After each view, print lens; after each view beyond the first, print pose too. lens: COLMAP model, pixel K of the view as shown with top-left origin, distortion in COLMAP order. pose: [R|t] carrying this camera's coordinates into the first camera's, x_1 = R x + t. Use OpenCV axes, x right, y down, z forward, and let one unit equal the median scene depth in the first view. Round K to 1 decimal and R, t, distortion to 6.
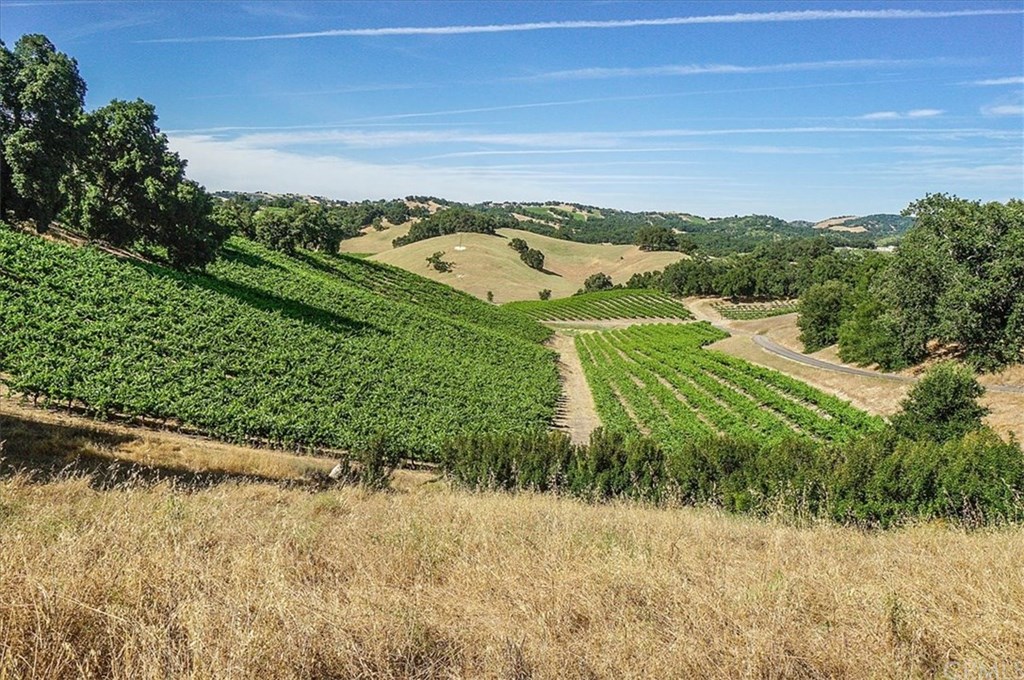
lens RADIAL K [[750.5, 0, 511.3], [0, 750.5, 334.7], [0, 0, 1]] dist [0.004958, 0.003511]
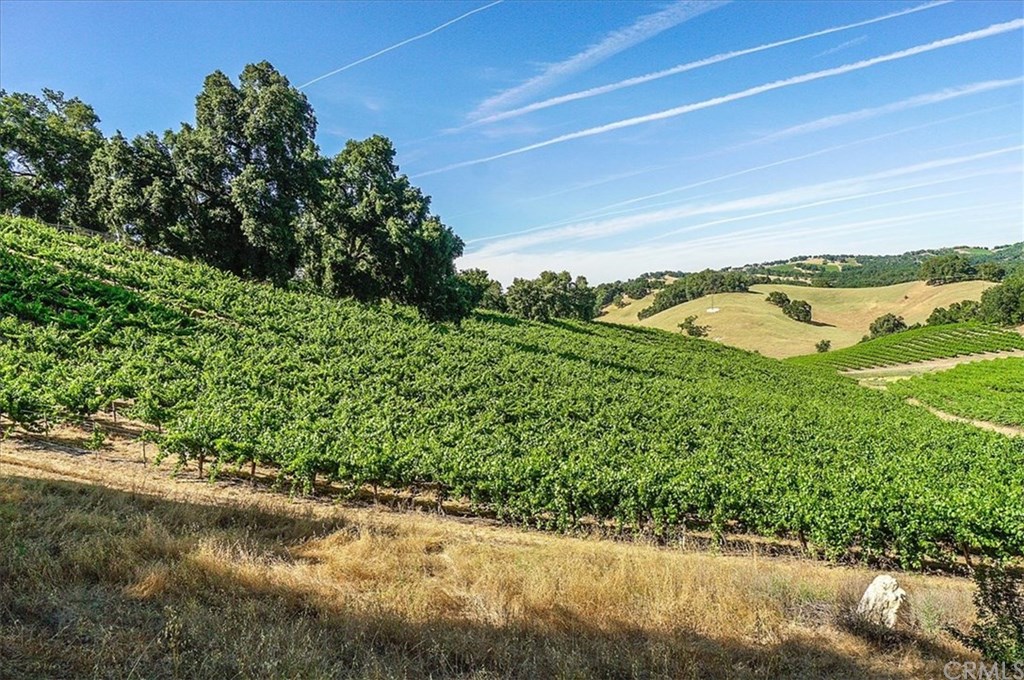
lens RADIAL K [[750.5, 0, 510.5], [0, 750.5, 343.2], [0, 0, 1]] dist [0.004958, 0.003511]
pose [[0.943326, -0.121102, -0.308984, -0.108967], [0.089780, 0.989450, -0.113701, 0.037528], [0.319494, 0.079516, 0.944246, 0.252692]]
